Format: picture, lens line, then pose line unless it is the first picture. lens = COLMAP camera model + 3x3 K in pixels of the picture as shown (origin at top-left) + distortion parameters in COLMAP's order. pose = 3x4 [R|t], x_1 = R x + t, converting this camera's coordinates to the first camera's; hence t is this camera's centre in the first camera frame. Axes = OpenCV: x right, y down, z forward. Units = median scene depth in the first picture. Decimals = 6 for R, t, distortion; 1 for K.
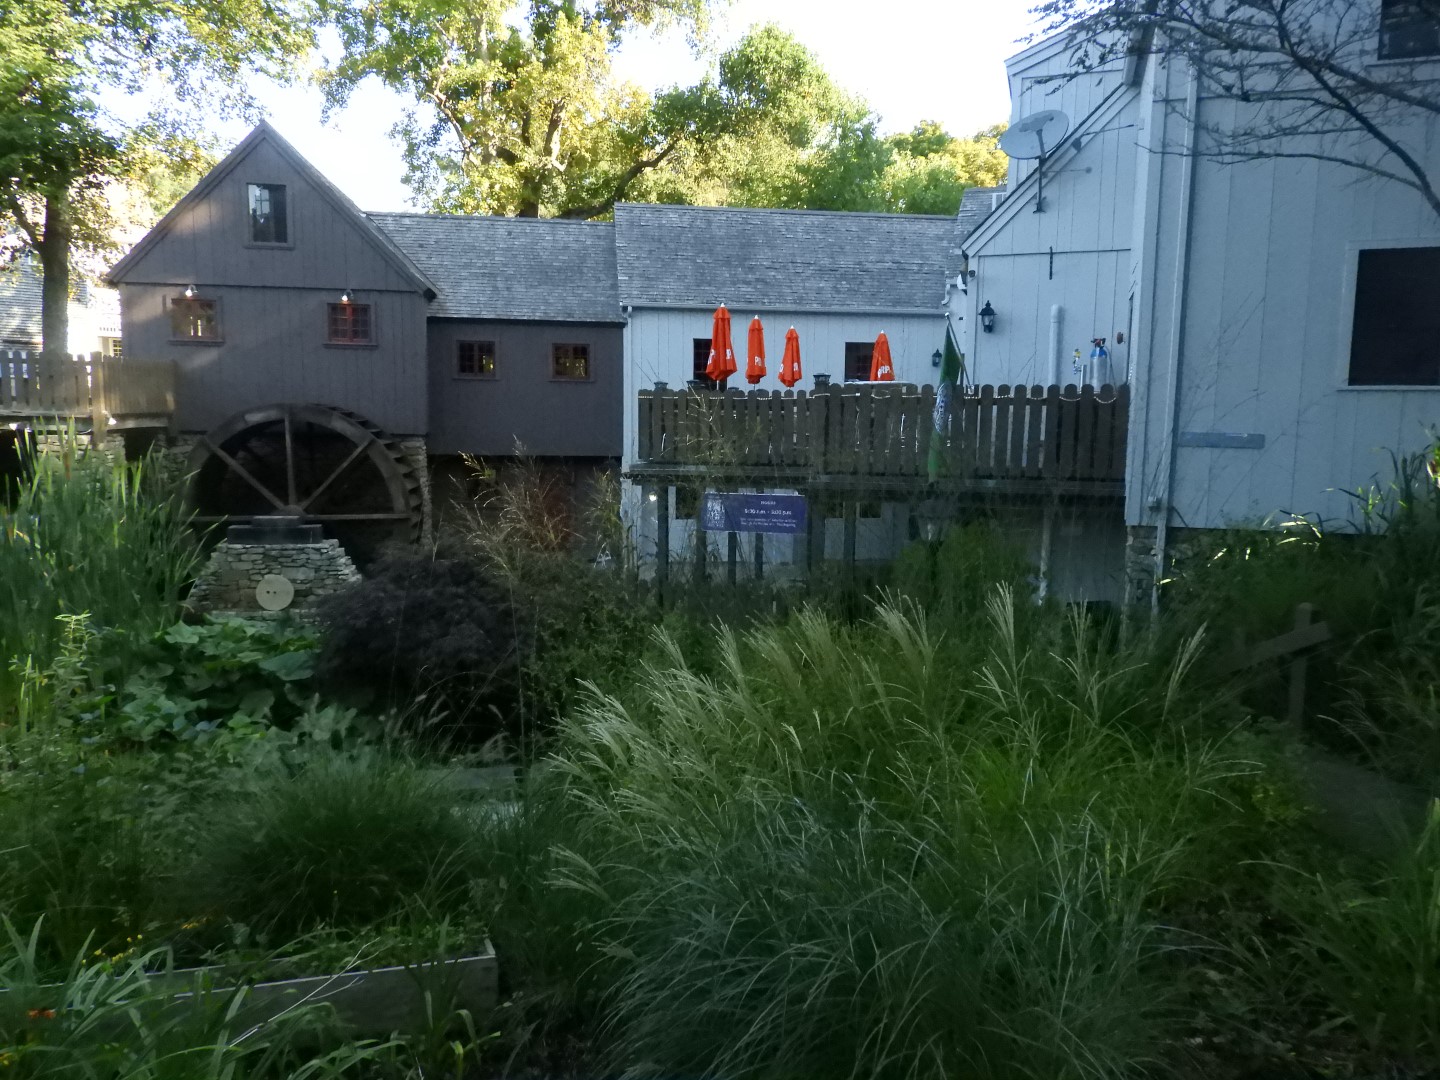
lens RADIAL K [[1025.3, 0, 720.2], [0, 1025.3, 538.4], [0, 0, 1]] dist [0.005990, -0.004114]
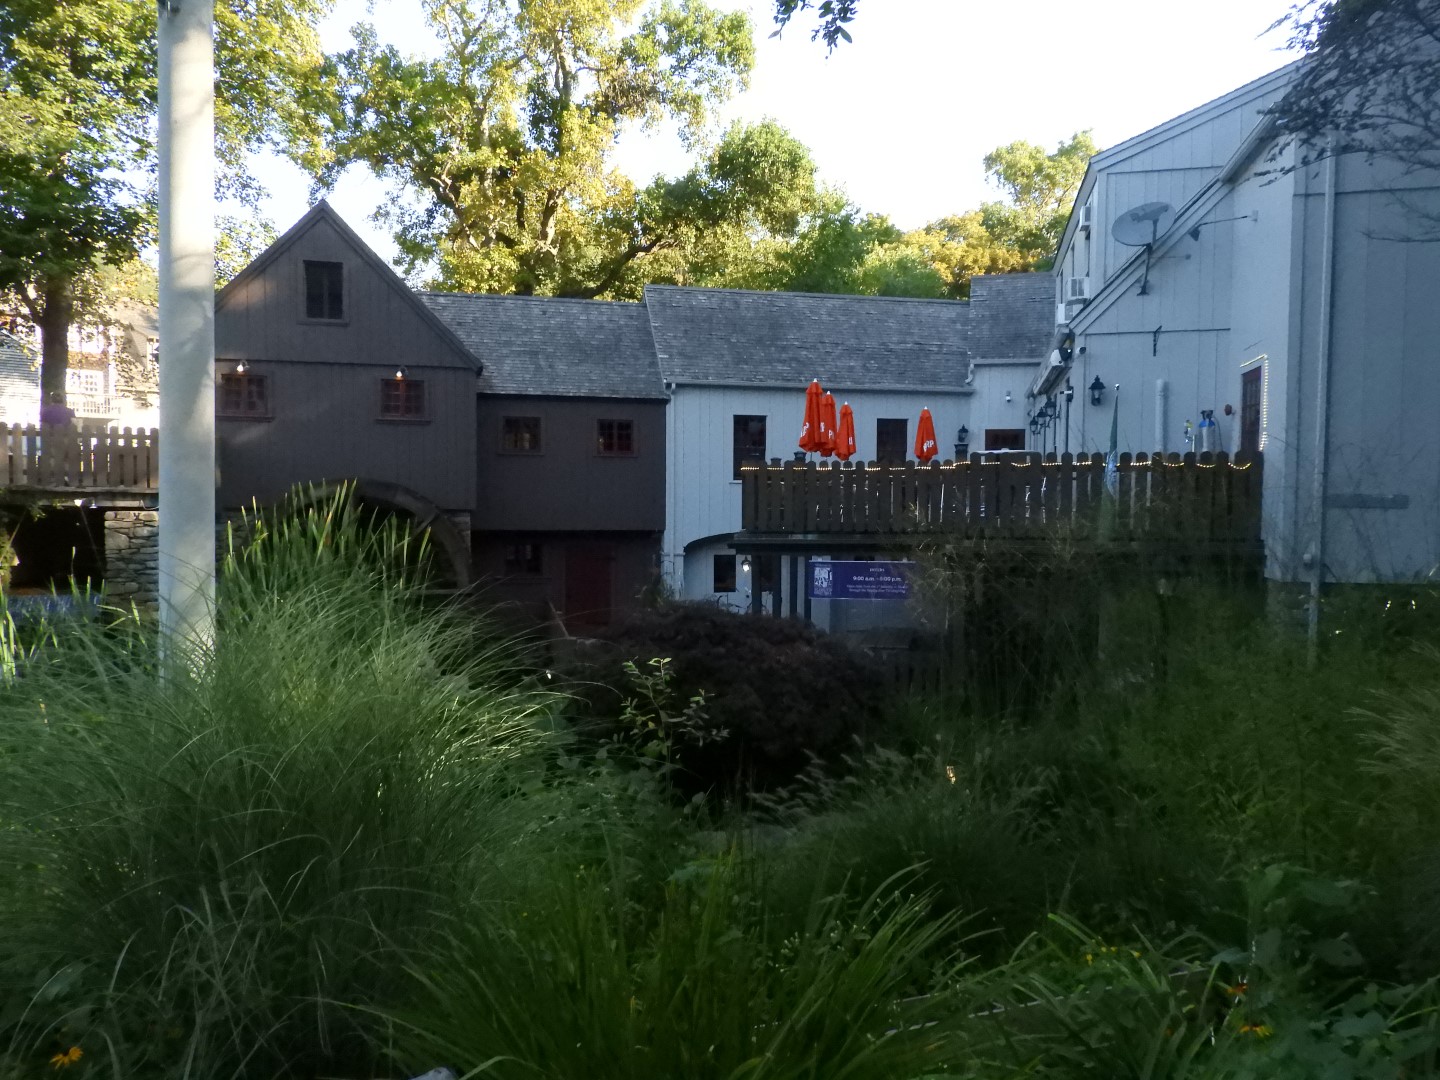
lens RADIAL K [[1025.3, 0, 720.7], [0, 1025.3, 538.8], [0, 0, 1]] dist [0.005990, -0.004114]
pose [[0.996092, -0.010214, 0.087731, -0.136082], [0.017029, 0.996863, -0.077287, 0.007580], [-0.086667, 0.078479, 0.993141, -0.004984]]
